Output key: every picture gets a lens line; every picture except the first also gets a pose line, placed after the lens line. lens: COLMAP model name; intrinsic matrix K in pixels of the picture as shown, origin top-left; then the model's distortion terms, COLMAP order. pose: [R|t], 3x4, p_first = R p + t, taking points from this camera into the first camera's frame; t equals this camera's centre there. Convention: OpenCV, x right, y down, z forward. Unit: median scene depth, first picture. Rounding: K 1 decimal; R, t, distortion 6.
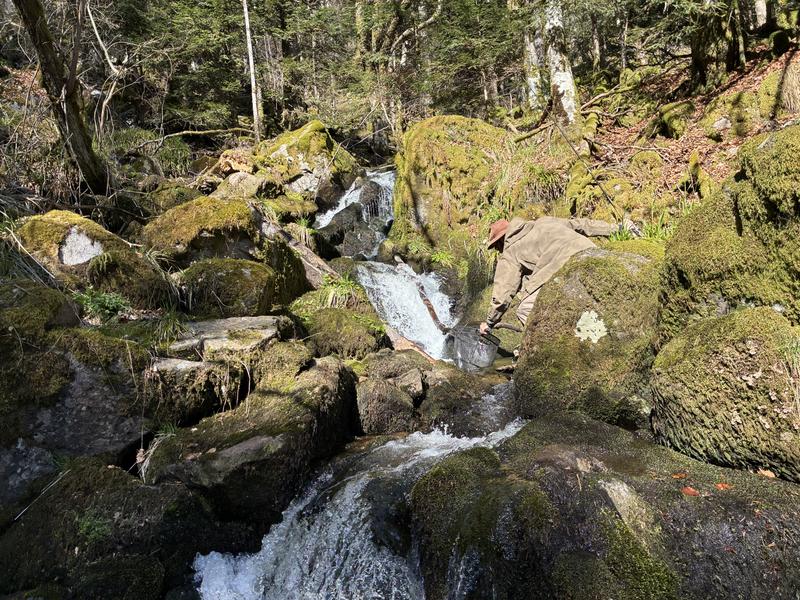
lens RADIAL K [[632.2, 0, 400.0], [0, 632.2, 300.0], [0, 0, 1]] dist [0.012651, -0.009179]
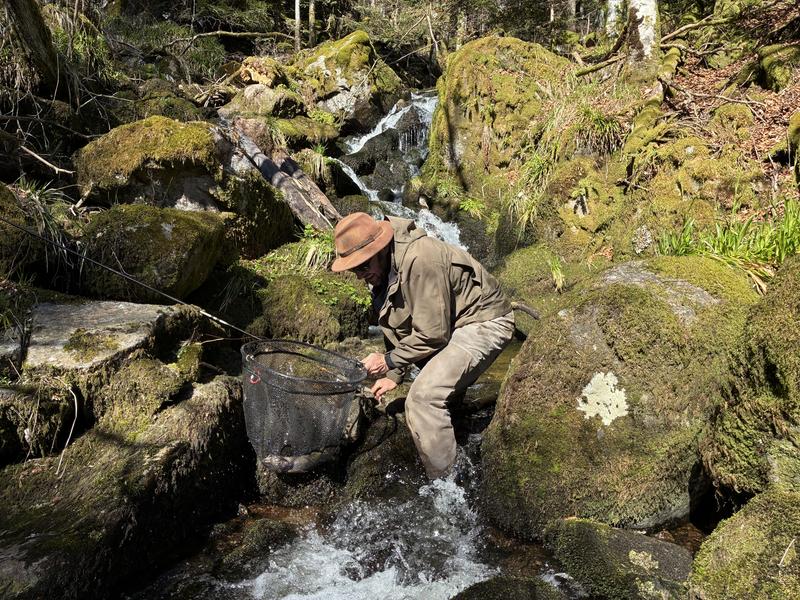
lens RADIAL K [[632.2, 0, 400.0], [0, 632.2, 300.0], [0, 0, 1]] dist [0.012651, -0.009179]
pose [[0.991637, 0.109996, -0.067502, 0.042680], [-0.101231, 0.987377, 0.121812, -0.036433], [0.080048, -0.113960, 0.990255, 0.119947]]
